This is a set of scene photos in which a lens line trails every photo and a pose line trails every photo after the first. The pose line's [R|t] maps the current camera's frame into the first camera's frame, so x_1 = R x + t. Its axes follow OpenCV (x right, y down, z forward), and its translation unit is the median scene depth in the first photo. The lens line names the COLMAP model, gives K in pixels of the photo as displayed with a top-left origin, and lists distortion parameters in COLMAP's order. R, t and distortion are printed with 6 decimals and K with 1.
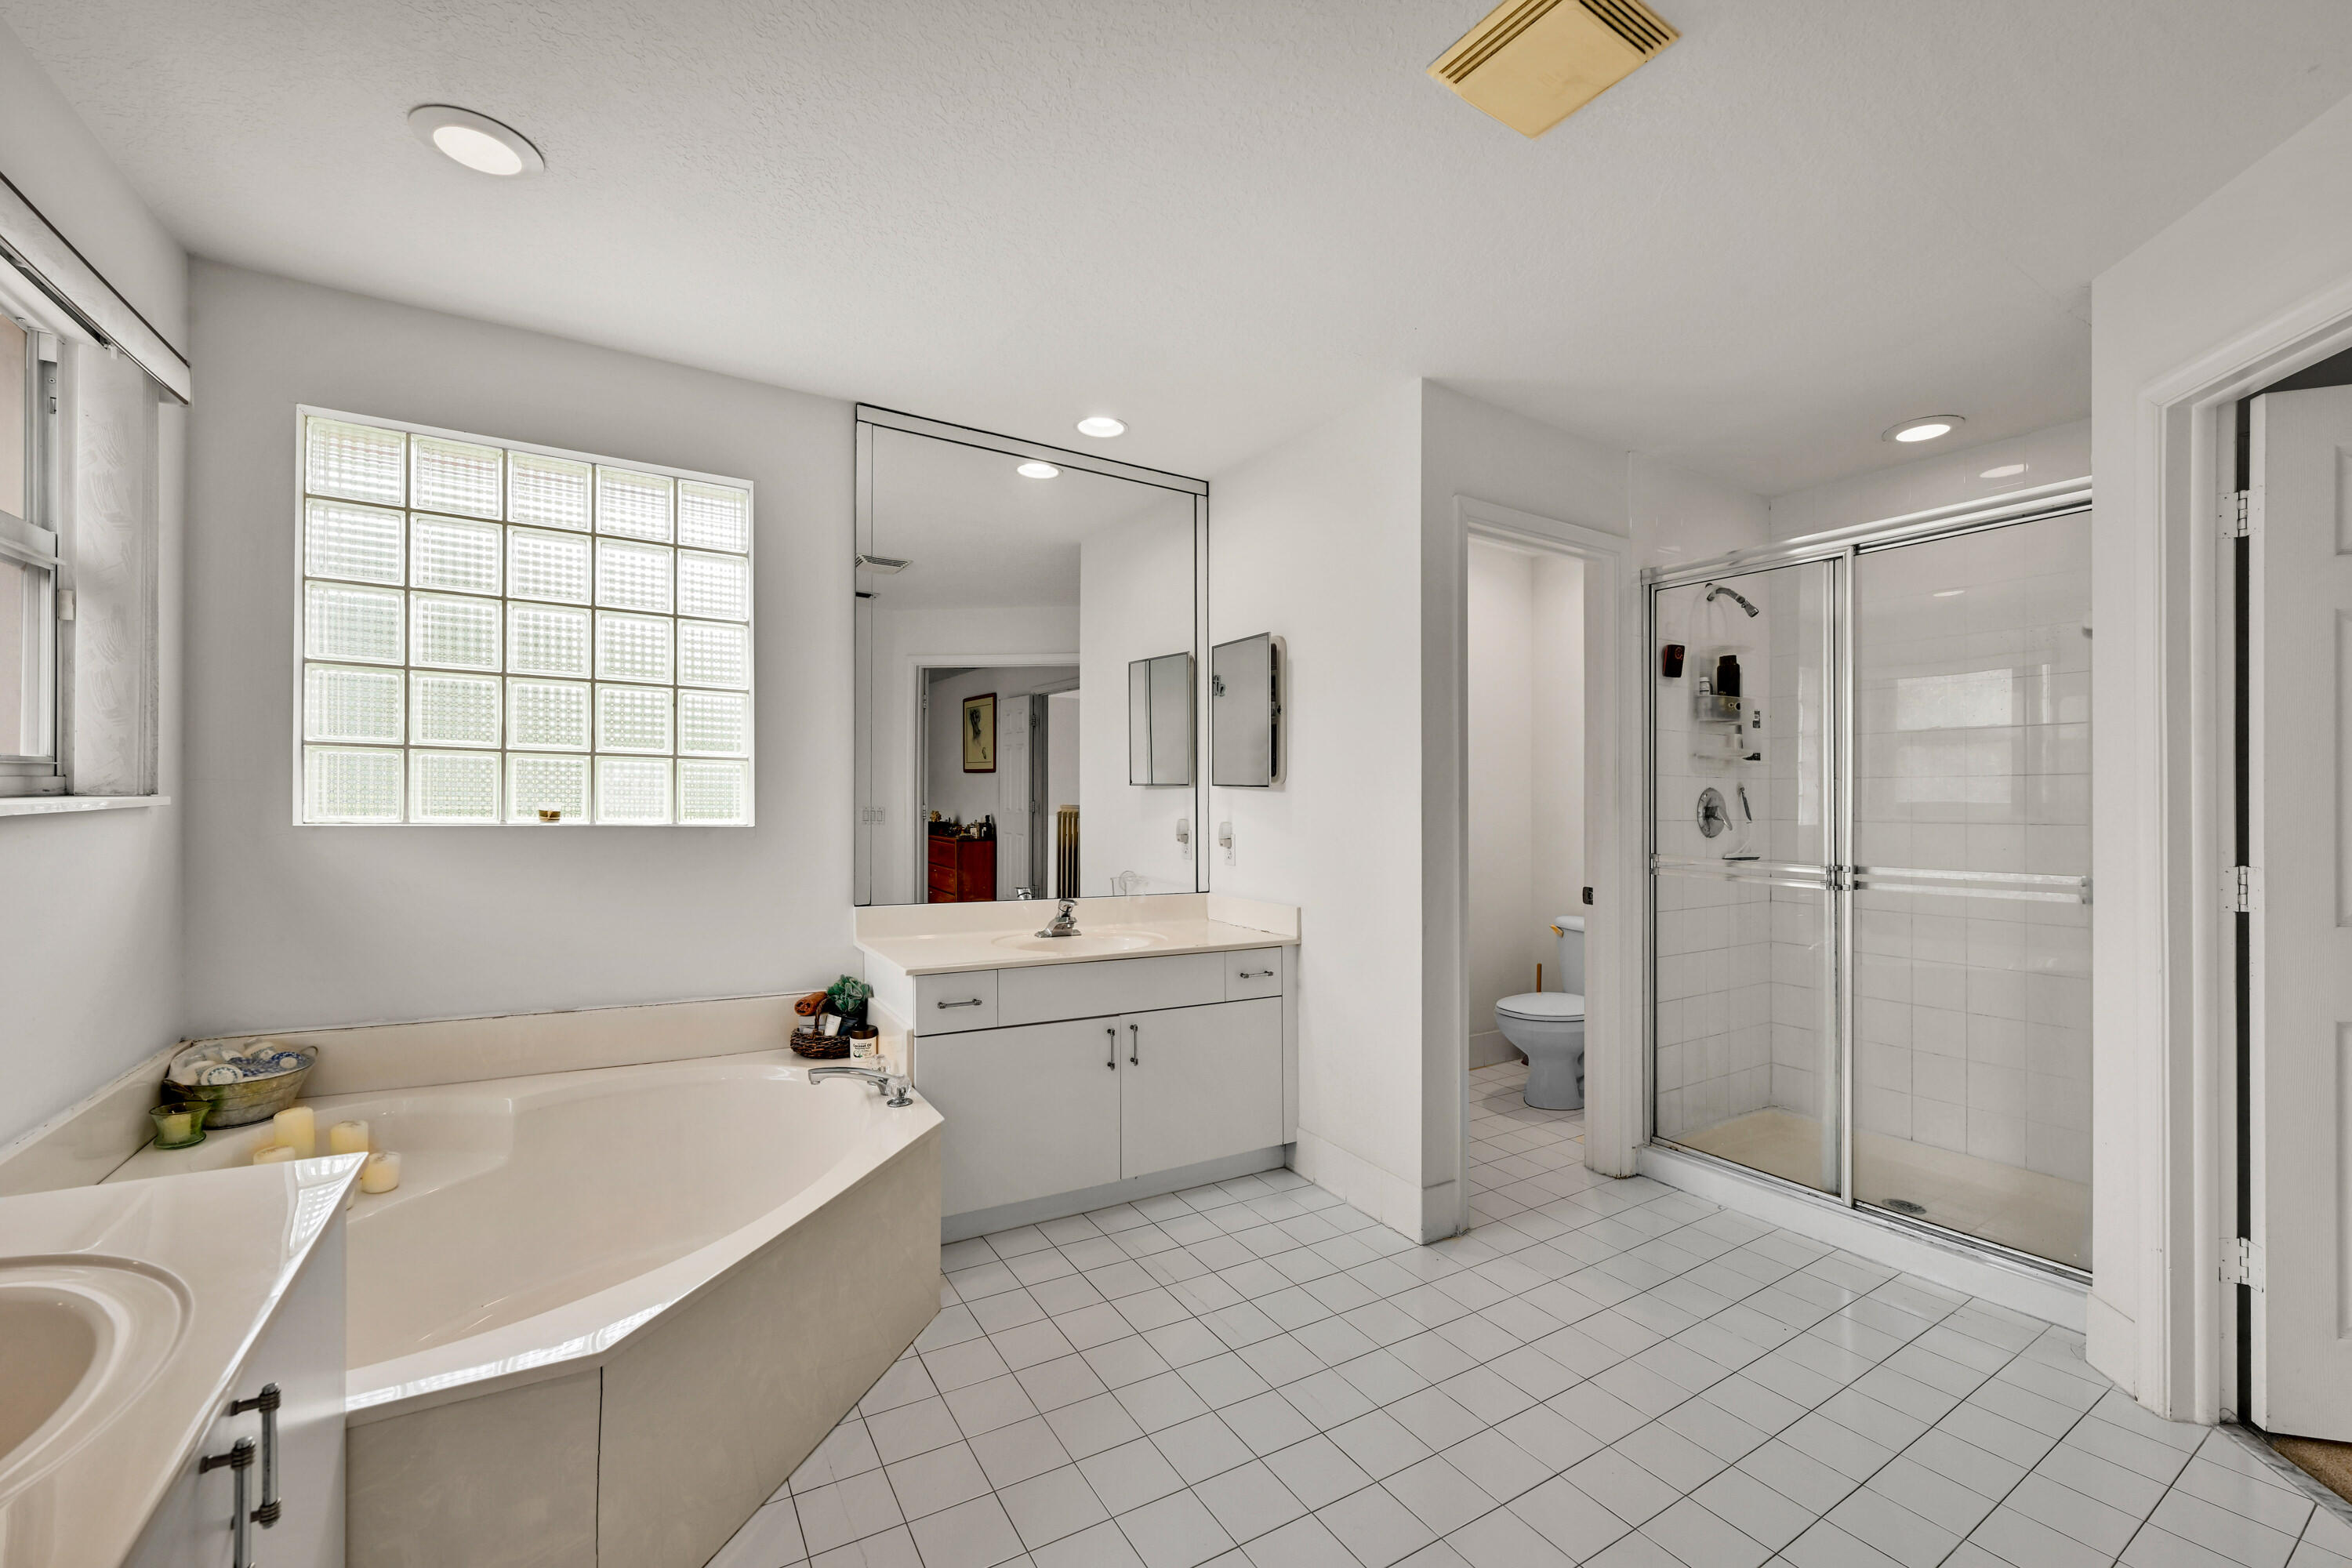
lens RADIAL K [[931.4, 0, 1189.8], [0, 931.4, 789.9], [0, 0, 1]] dist [0.000130, 0.000659]
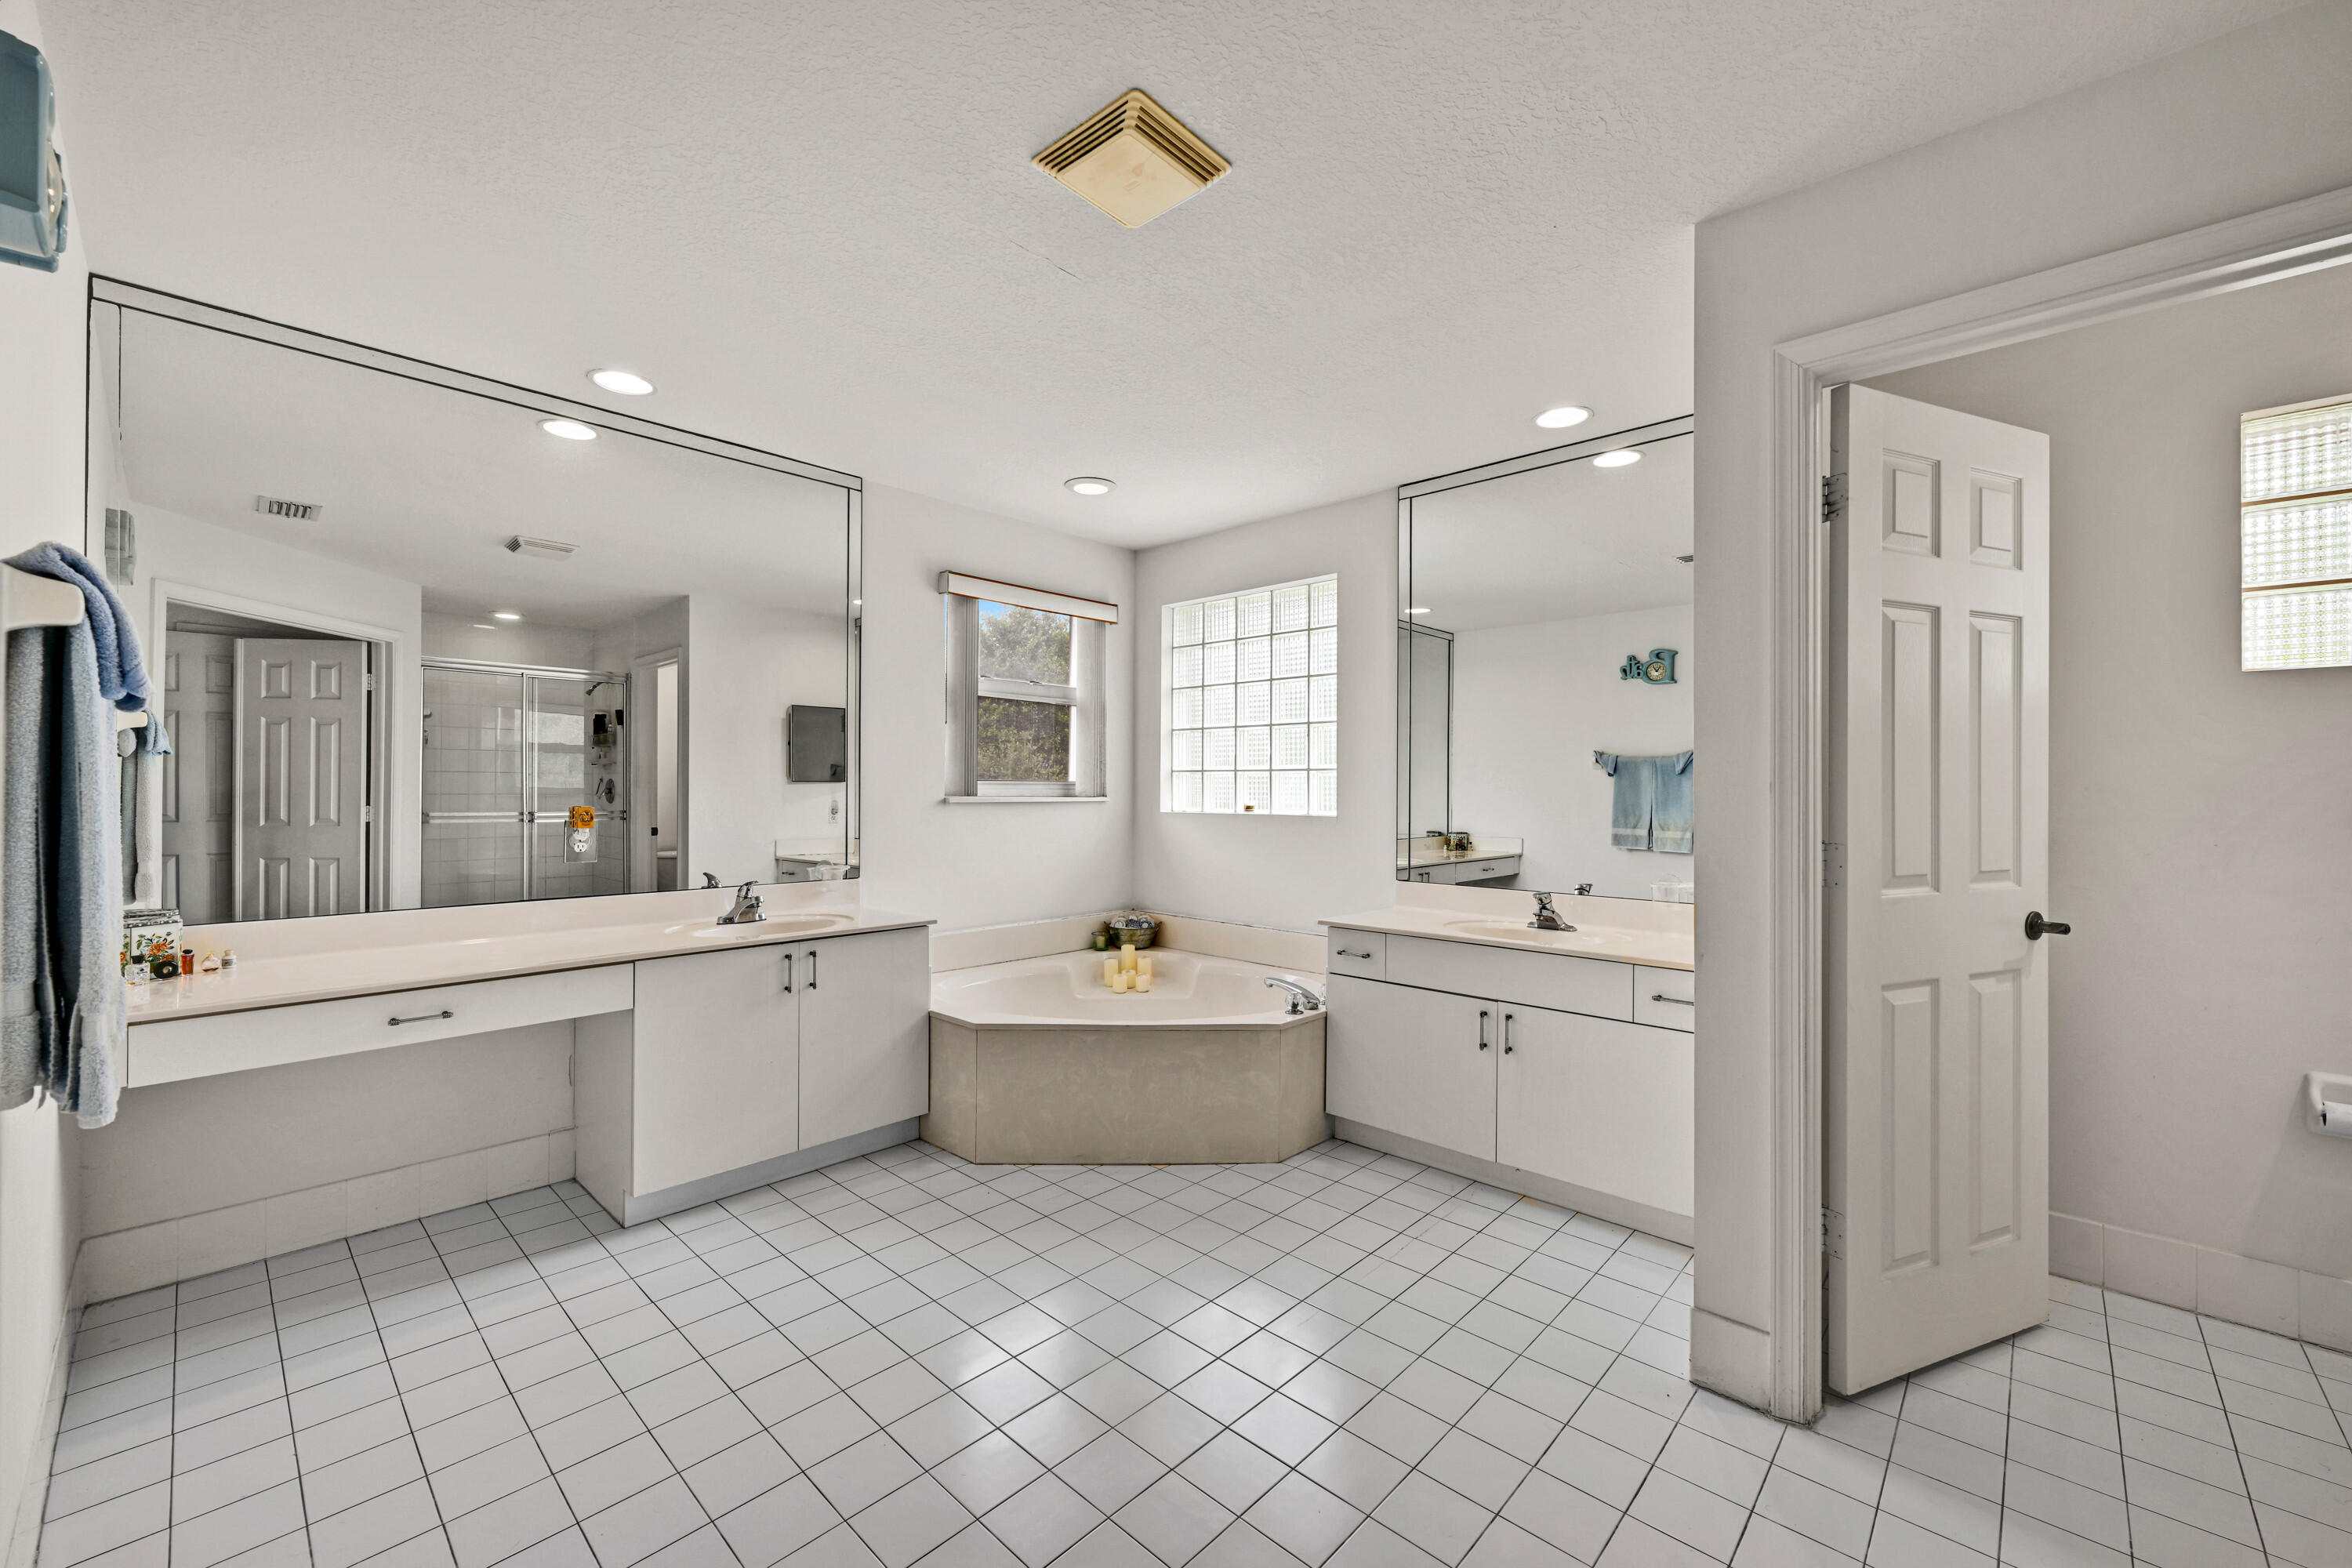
lens RADIAL K [[931.4, 0, 1191.7], [0, 931.4, 792.7], [0, 0, 1]] dist [0.000130, 0.000659]
pose [[0.292209, -0.021354, -0.956116, 0.870800], [0.006305, 0.999772, -0.020402, 0.032169], [0.956334, -0.000067, 0.292277, 0.403265]]
